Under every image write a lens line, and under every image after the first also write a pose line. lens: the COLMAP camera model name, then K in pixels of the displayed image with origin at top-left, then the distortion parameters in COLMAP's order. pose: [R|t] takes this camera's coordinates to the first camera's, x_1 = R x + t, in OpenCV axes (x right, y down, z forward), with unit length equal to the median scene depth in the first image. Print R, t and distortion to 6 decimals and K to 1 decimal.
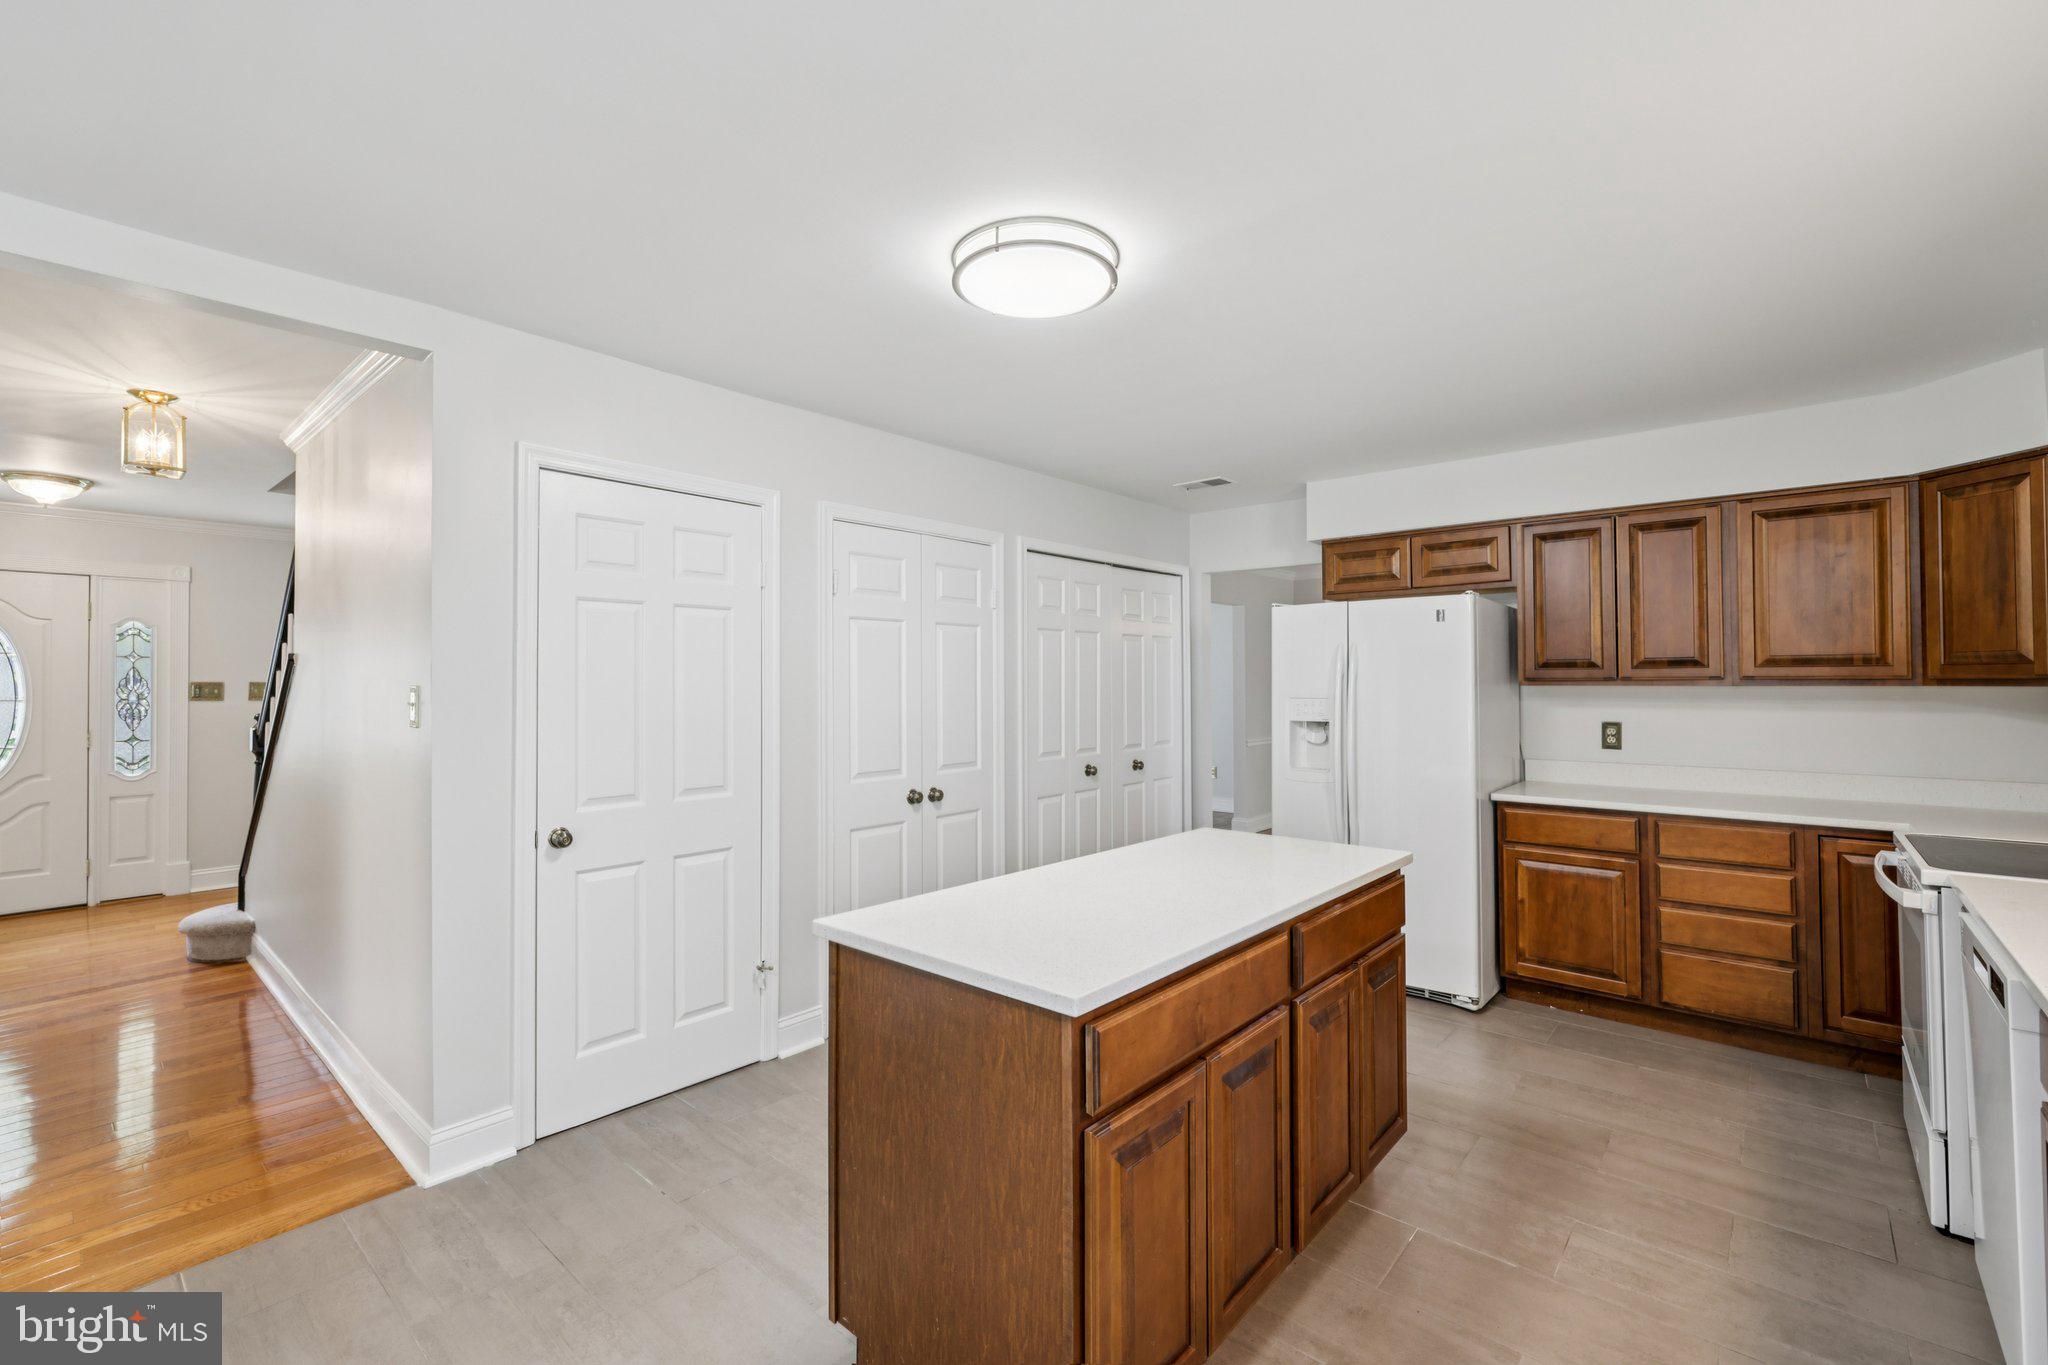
lens RADIAL K [[876.4, 0, 1021.1], [0, 876.4, 677.3], [0, 0, 1]] dist [0.001497, 0.000042]
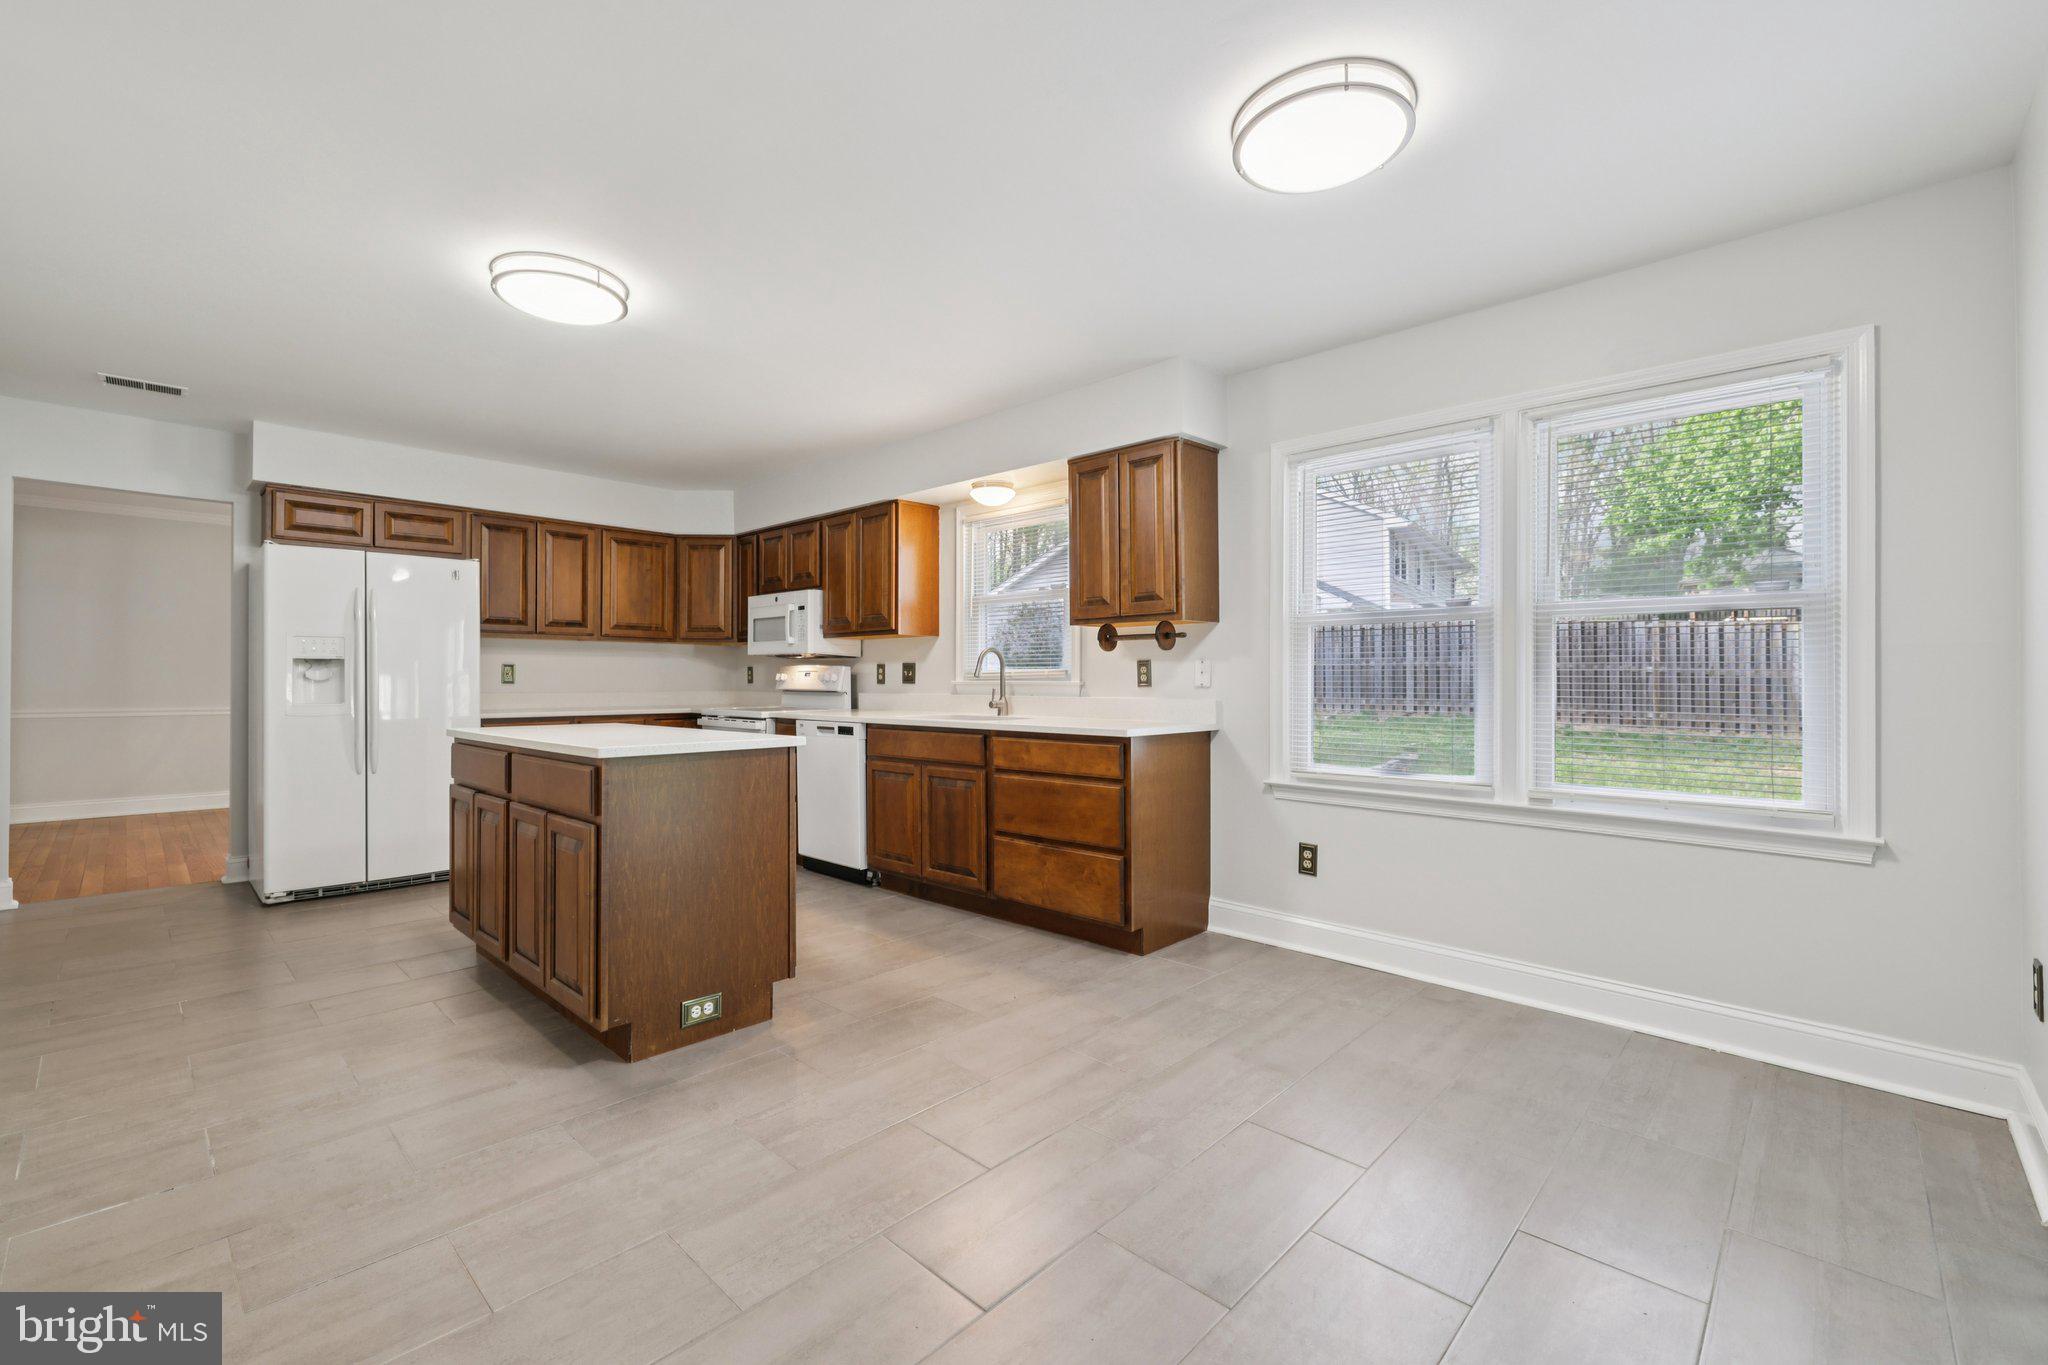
lens RADIAL K [[876.4, 0, 1019.7], [0, 876.4, 680.1], [0, 0, 1]] dist [0.001497, 0.000042]
pose [[0.038991, 0.005804, 0.999223, -0.795267], [-0.007275, 0.999958, -0.005525, 0.087273], [-0.999213, -0.007054, 0.039031, 0.142027]]
